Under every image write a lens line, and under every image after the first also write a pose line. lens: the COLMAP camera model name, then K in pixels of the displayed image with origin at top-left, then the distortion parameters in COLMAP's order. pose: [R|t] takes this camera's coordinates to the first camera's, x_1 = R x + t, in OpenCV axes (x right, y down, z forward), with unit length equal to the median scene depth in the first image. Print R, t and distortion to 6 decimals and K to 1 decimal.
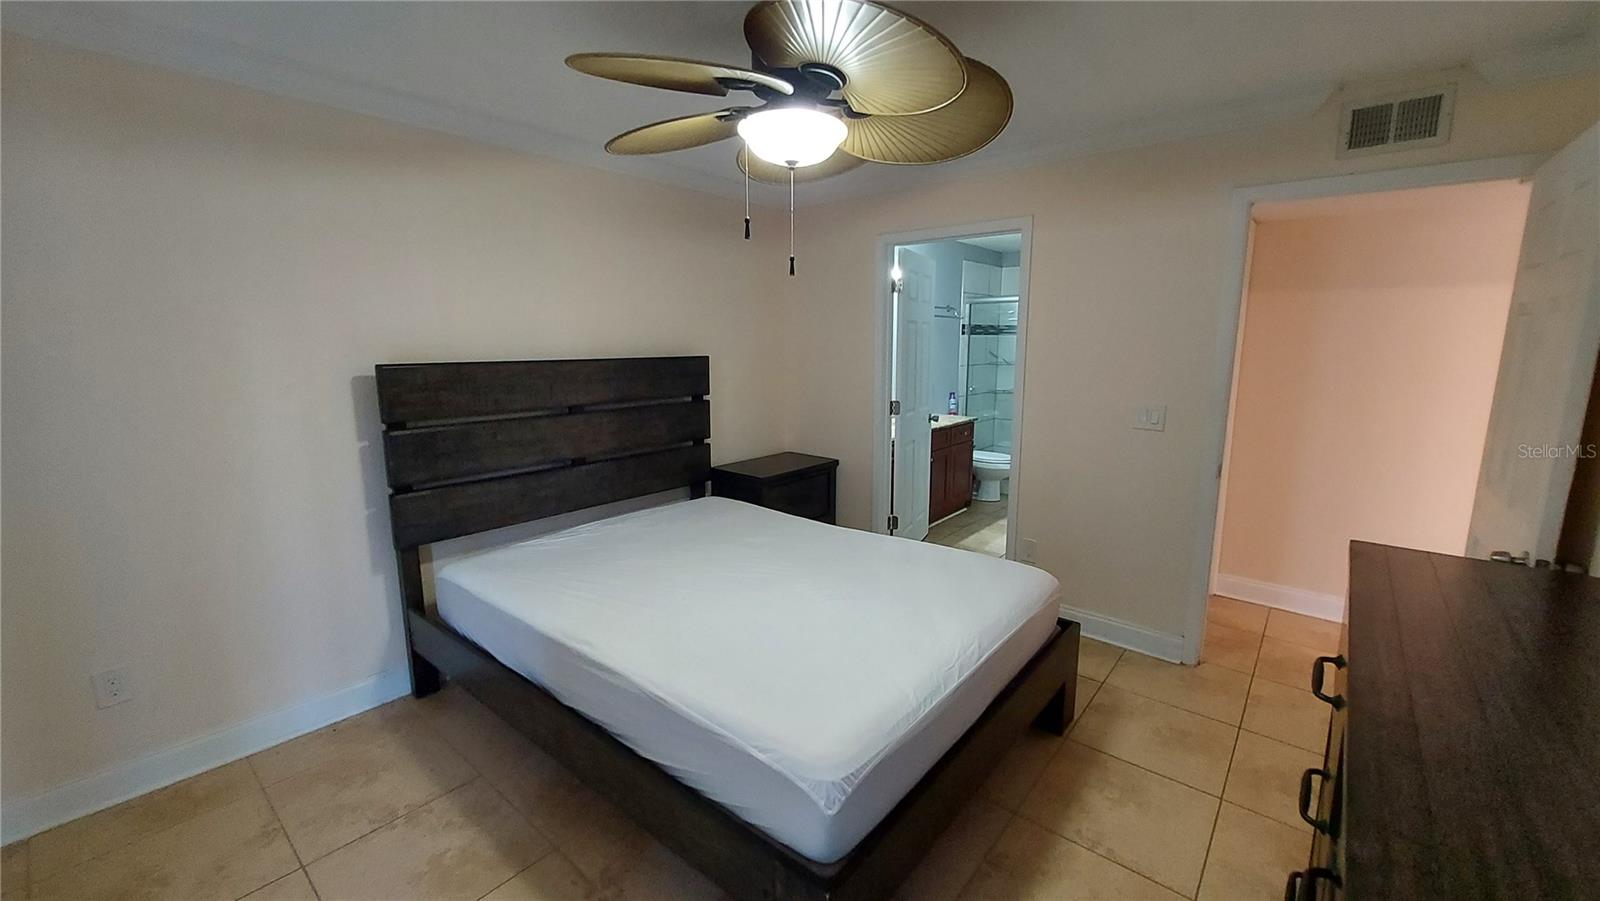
lens RADIAL K [[630.4, 0, 811.0], [0, 630.4, 439.5], [0, 0, 1]] dist [0.010510, -0.002582]
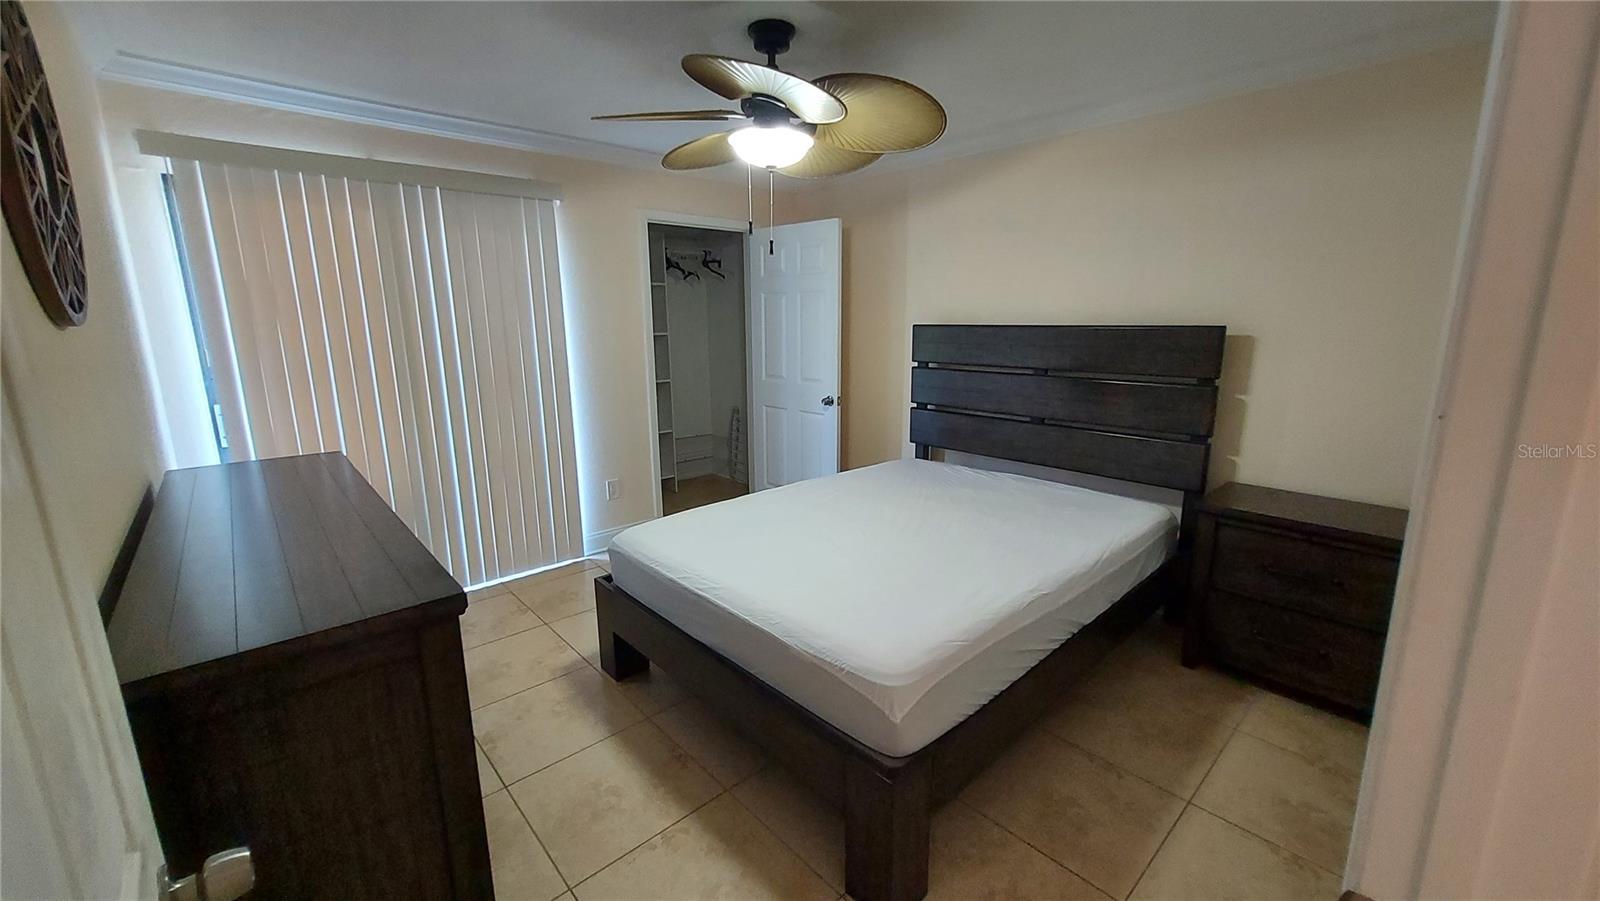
lens RADIAL K [[630.4, 0, 812.6], [0, 630.4, 445.5], [0, 0, 1]] dist [0.010510, -0.002582]
pose [[-0.134483, 0.201145, -0.970286, 1.252911], [-0.150948, 0.963595, 0.220679, -0.175392], [0.979351, 0.176141, -0.099225, 1.238349]]
